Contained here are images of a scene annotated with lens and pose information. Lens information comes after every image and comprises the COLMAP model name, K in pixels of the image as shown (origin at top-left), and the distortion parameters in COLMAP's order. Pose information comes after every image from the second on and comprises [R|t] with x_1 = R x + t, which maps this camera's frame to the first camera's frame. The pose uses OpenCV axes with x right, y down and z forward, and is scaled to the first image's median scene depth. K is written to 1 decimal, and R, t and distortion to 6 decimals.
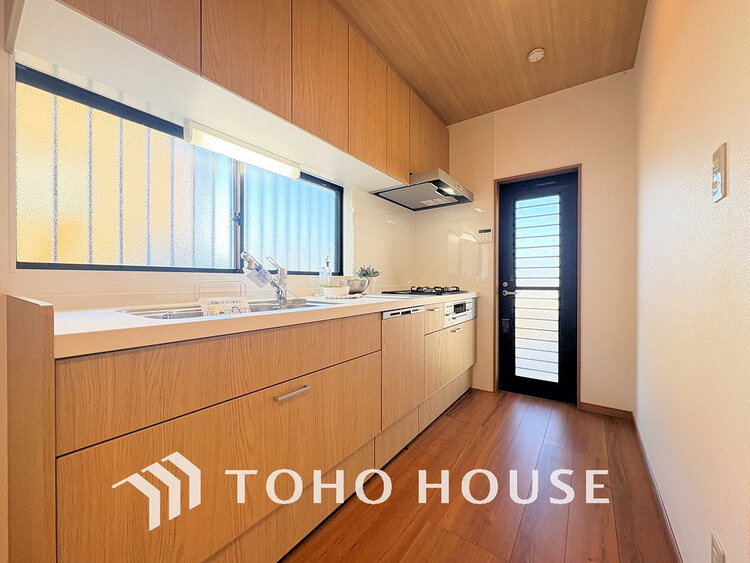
lens RADIAL K [[298.5, 0, 375.0], [0, 298.5, 281.5], [0, 0, 1]] dist [0.000515, 0.000076]
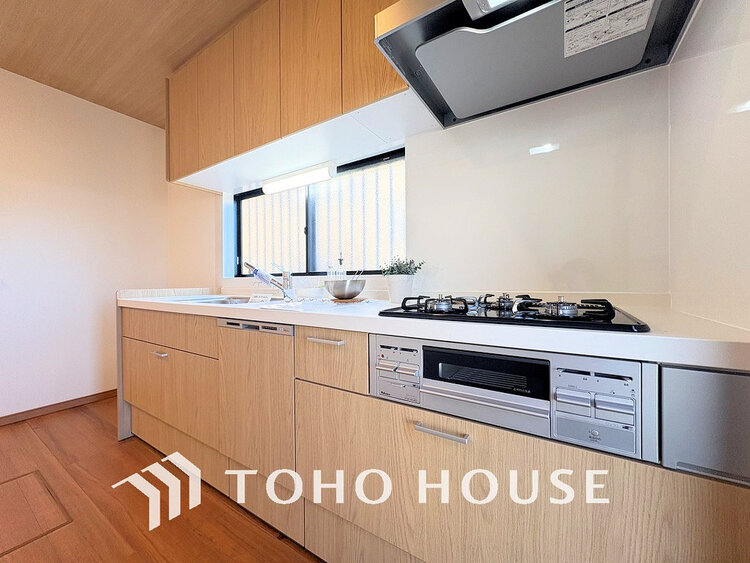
lens RADIAL K [[304.3, 0, 375.0], [0, 304.3, 281.5], [0, 0, 1]] dist [0.000552, 0.000003]
pose [[0.060727, 0.000079, -0.998154, 0.805465], [0.003639, 0.999993, 0.000301, -0.002830], [0.998148, -0.003651, 0.060726, 1.196378]]
